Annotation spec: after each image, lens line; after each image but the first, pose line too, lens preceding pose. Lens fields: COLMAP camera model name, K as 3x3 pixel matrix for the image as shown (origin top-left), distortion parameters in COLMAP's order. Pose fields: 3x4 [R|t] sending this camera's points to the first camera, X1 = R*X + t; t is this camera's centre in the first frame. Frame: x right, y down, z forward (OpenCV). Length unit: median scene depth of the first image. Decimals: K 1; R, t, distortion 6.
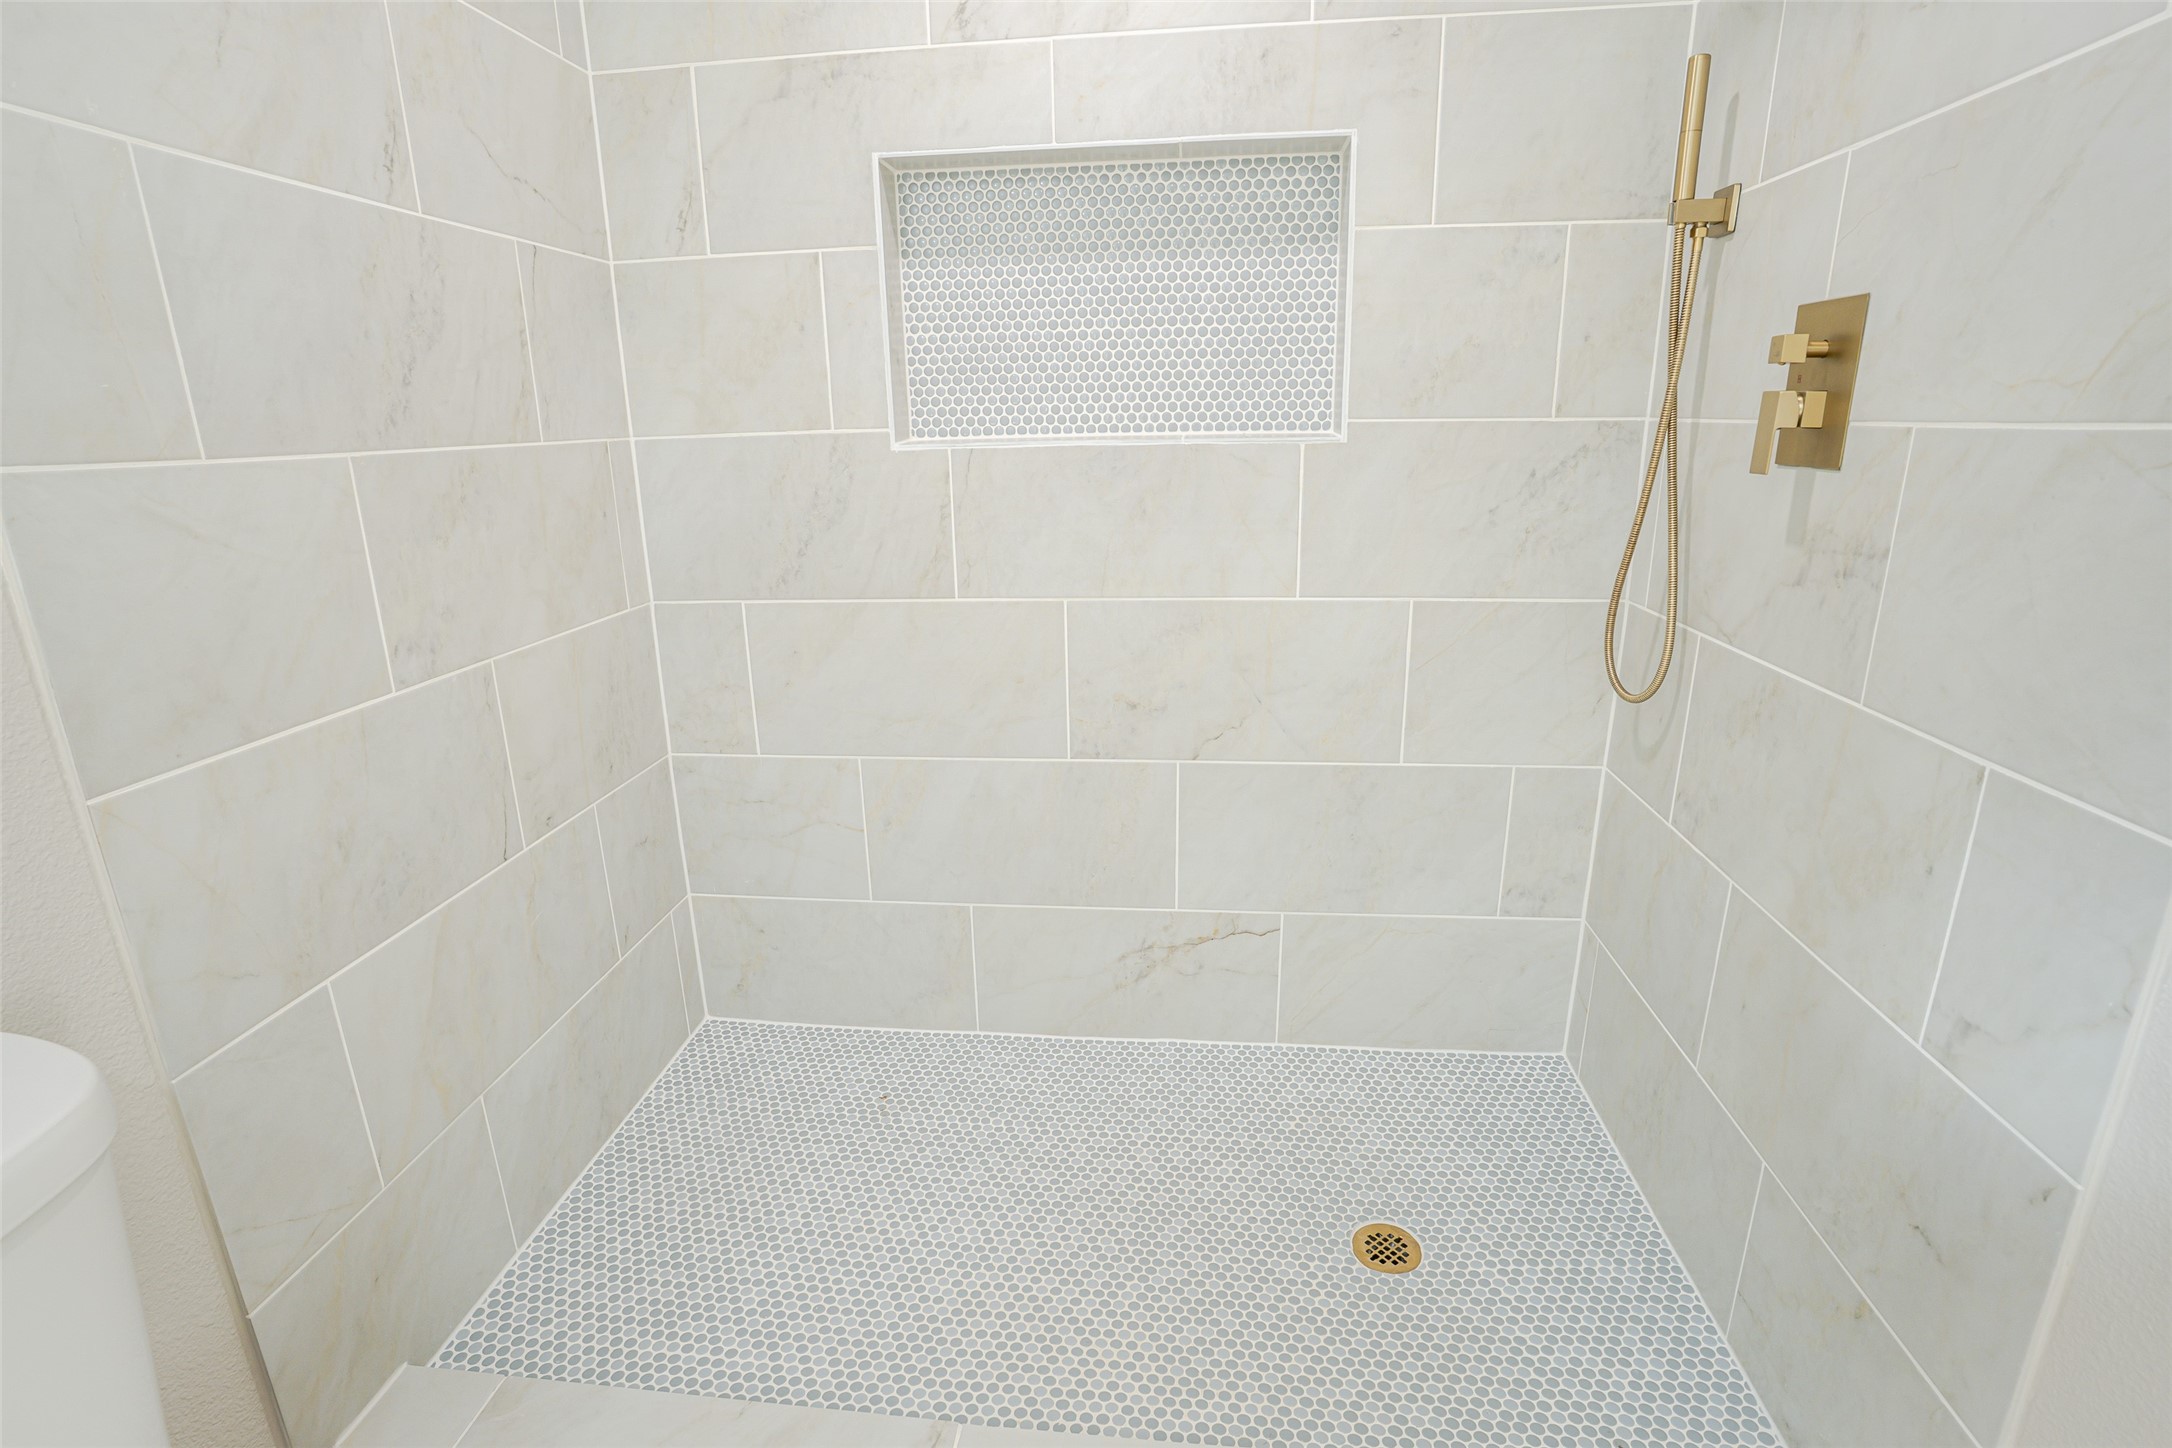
lens RADIAL K [[1046.2, 0, 1077.1], [0, 1046.2, 726.4], [0, 0, 1]] dist [-0.073212, 0.031242]
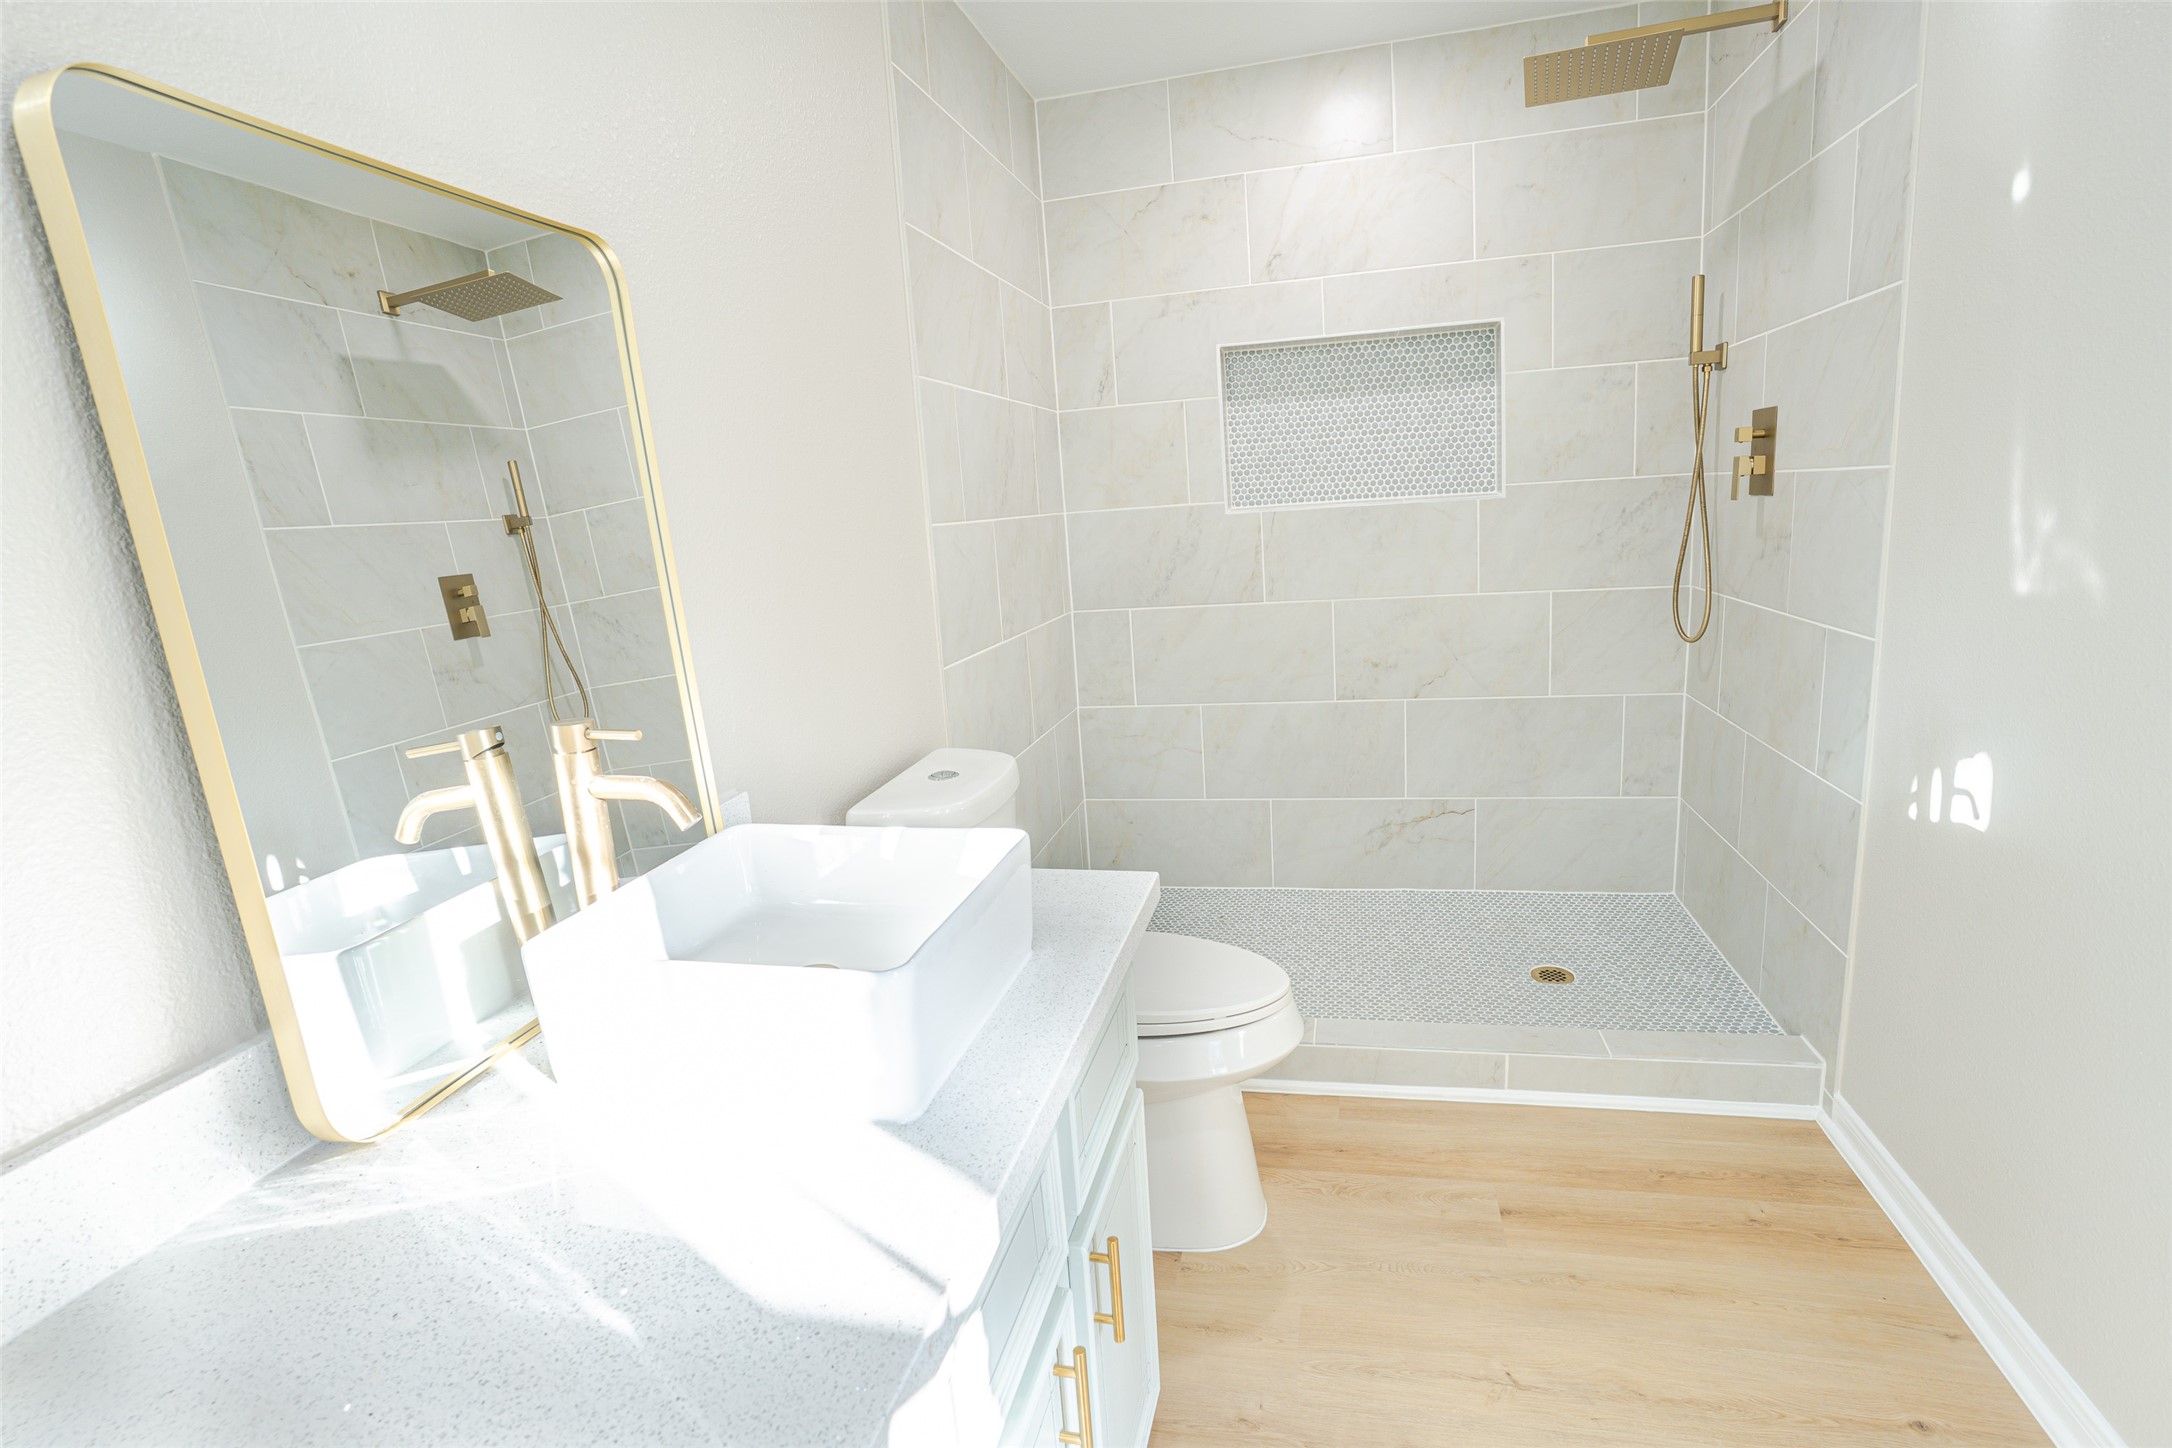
lens RADIAL K [[1062.7, 0, 1088.5], [0, 1062.7, 726.2], [0, 0, 1]] dist [-0.072844, 0.033333]
pose [[0.991068, -0.020519, -0.131773, -0.182020], [0.009862, 0.996664, -0.081022, 0.212885], [0.132996, 0.078998, 0.987963, -0.695314]]
